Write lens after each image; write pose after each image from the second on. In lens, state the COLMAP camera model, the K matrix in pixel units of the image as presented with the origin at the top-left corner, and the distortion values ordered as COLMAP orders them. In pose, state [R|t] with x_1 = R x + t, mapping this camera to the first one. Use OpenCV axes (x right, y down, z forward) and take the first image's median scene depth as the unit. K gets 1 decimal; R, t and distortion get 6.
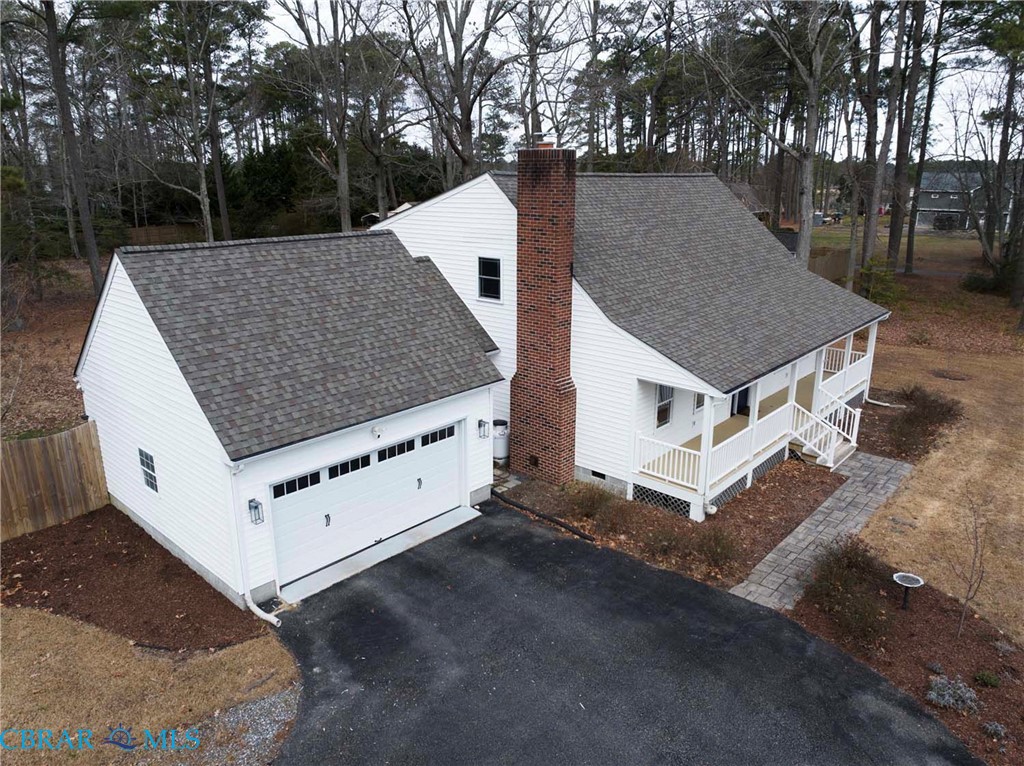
lens RADIAL K [[719.9, 0, 509.5], [0, 719.9, 381.6], [0, 0, 1]] dist [-0.034828, -0.000170]
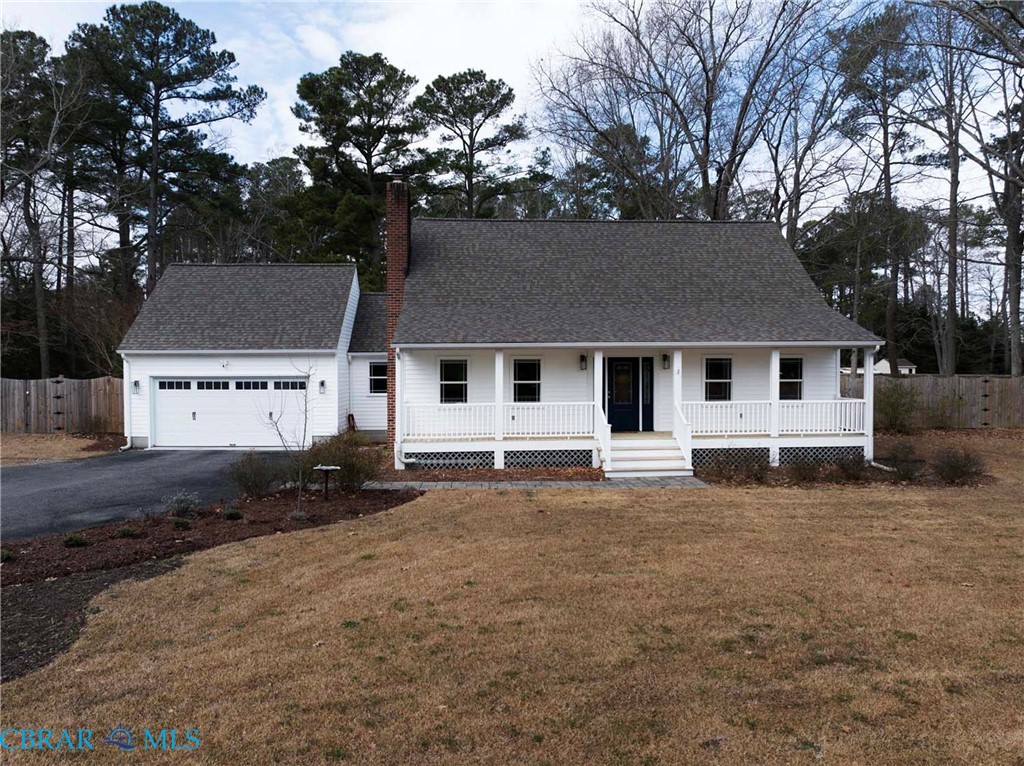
lens RADIAL K [[719.9, 0, 509.5], [0, 719.9, 381.6], [0, 0, 1]] dist [-0.034828, -0.000170]
pose [[0.699665, 0.010945, -0.714387, 1.291561], [-0.194702, 0.964960, -0.175906, 0.248108], [0.687430, 0.262168, 0.677280, 0.365192]]
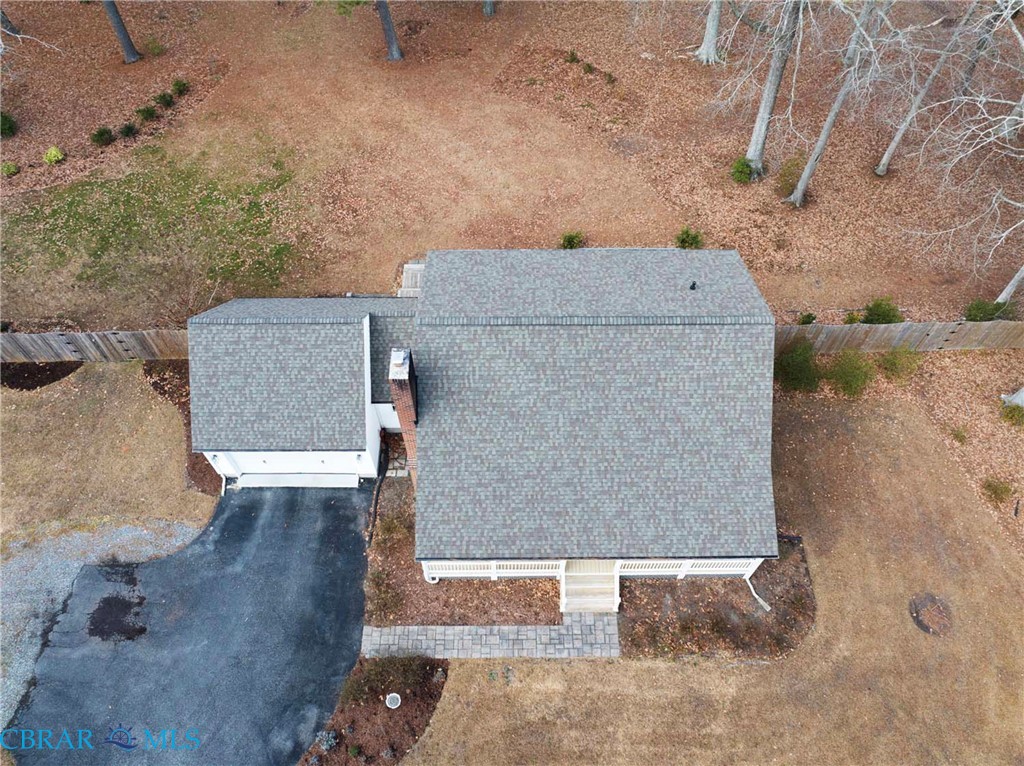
lens RADIAL K [[719.9, 0, 509.5], [0, 719.9, 381.6], [0, 0, 1]] dist [-0.034828, -0.000170]
pose [[0.667935, 0.611639, -0.423981, 0.904504], [-0.204174, 0.698441, 0.685925, -1.452883], [0.715664, -0.371588, 0.591394, 0.345151]]
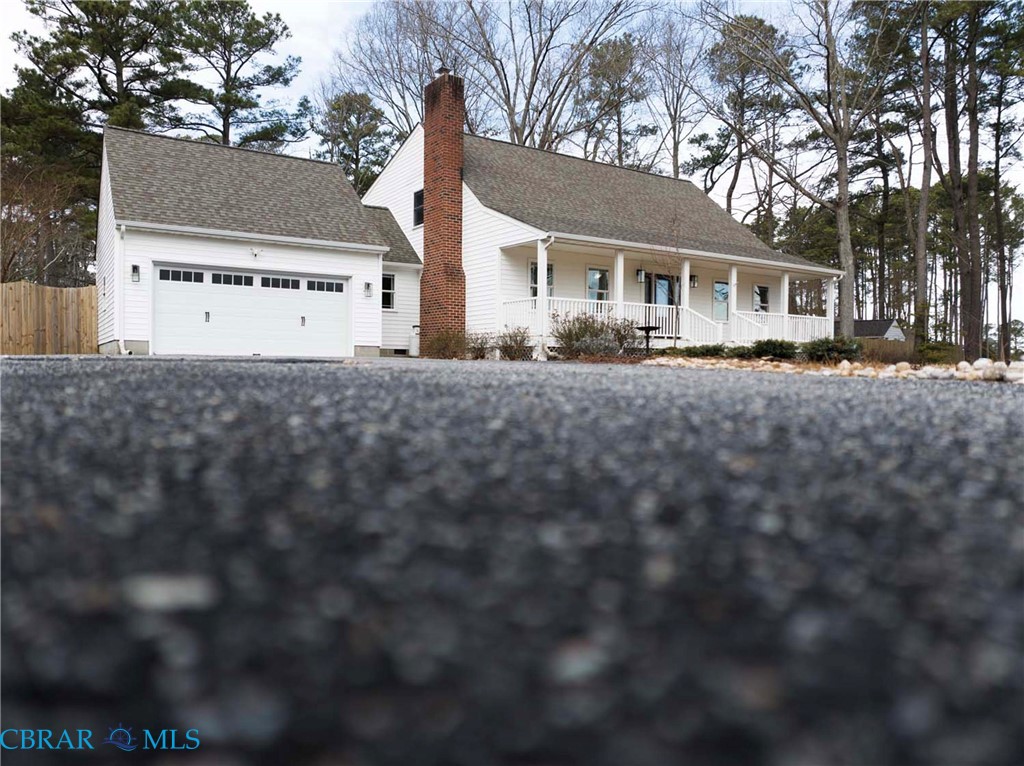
lens RADIAL K [[719.9, 0, 509.5], [0, 719.9, 381.6], [0, 0, 1]] dist [-0.034828, -0.000170]
pose [[0.967959, 0.013271, -0.250756, 0.537379], [-0.077577, 0.965556, -0.248362, 0.538946], [0.238823, 0.259857, 0.935648, -0.009465]]
